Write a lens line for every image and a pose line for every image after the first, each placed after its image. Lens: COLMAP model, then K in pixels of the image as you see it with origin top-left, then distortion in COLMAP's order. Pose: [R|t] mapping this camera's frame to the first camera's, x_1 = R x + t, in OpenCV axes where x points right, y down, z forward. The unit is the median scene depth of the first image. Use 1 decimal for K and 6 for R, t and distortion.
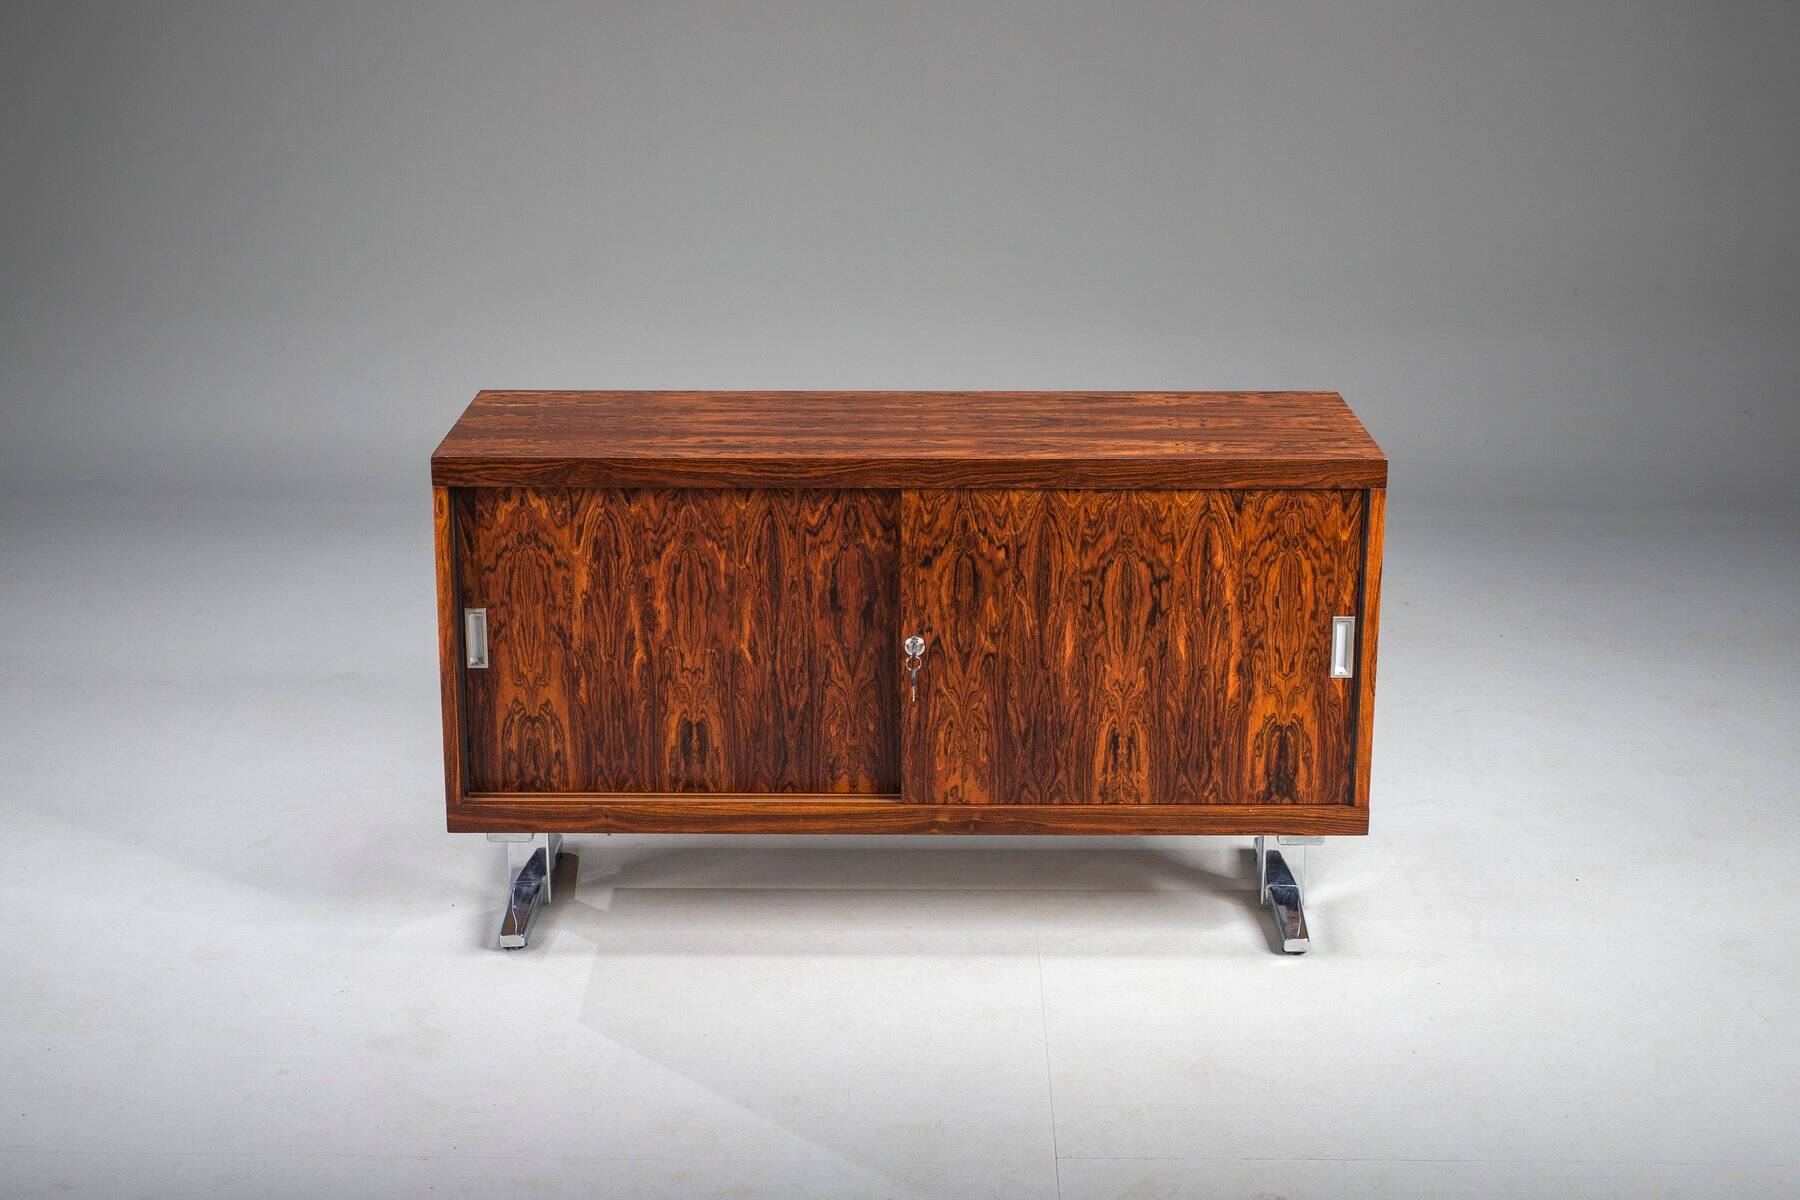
lens RADIAL K [[2723.5, 0, 900.0], [0, 2723.5, 600.0], [0, 0, 1]] dist [-0.001413, -0.031980]
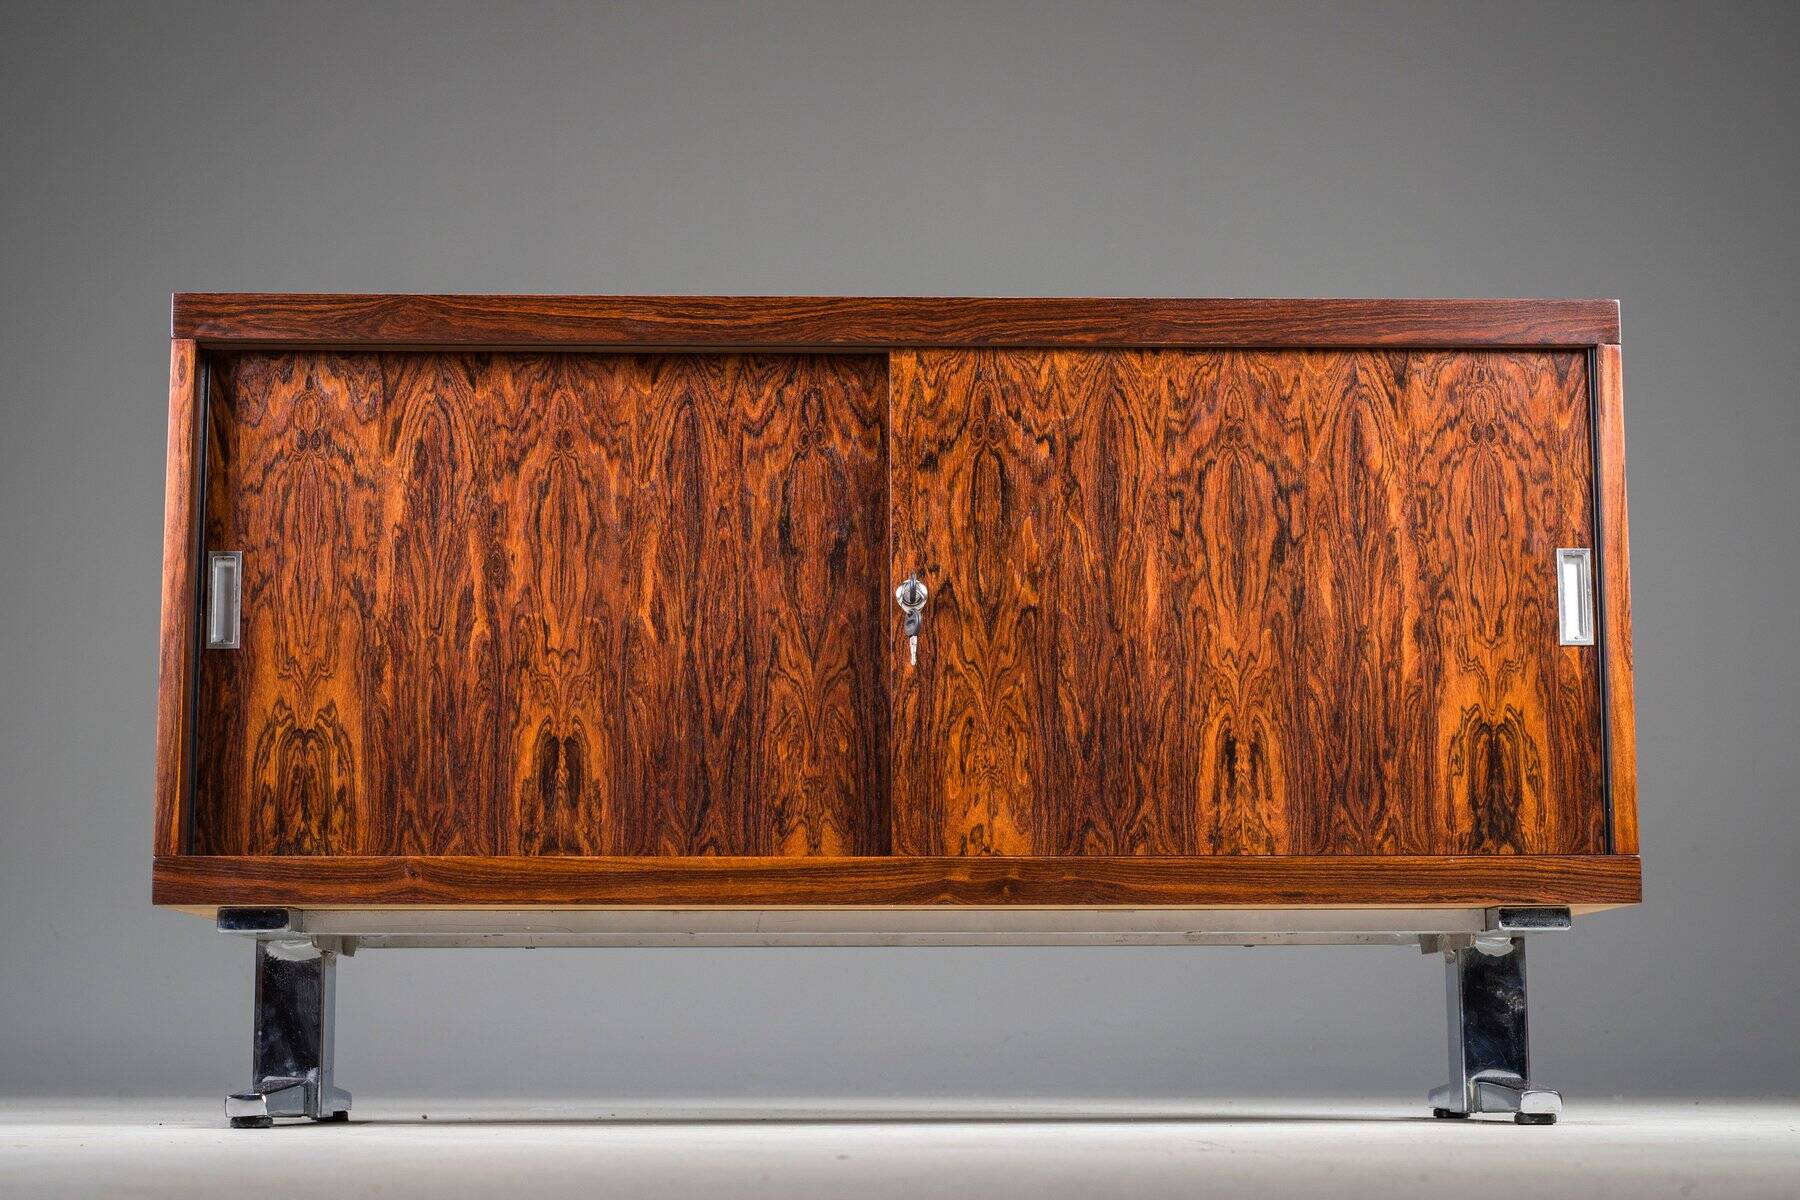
lens RADIAL K [[2872.0, 0, 901.3], [0, 2872.0, 698.7], [0, 0, 1]] dist [-0.012002, 0.017211]
pose [[0.999481, -0.000762, 0.032204, -0.018754], [0.013647, 0.915589, -0.401883, 0.309965], [-0.029180, 0.402114, 0.915124, 0.392046]]
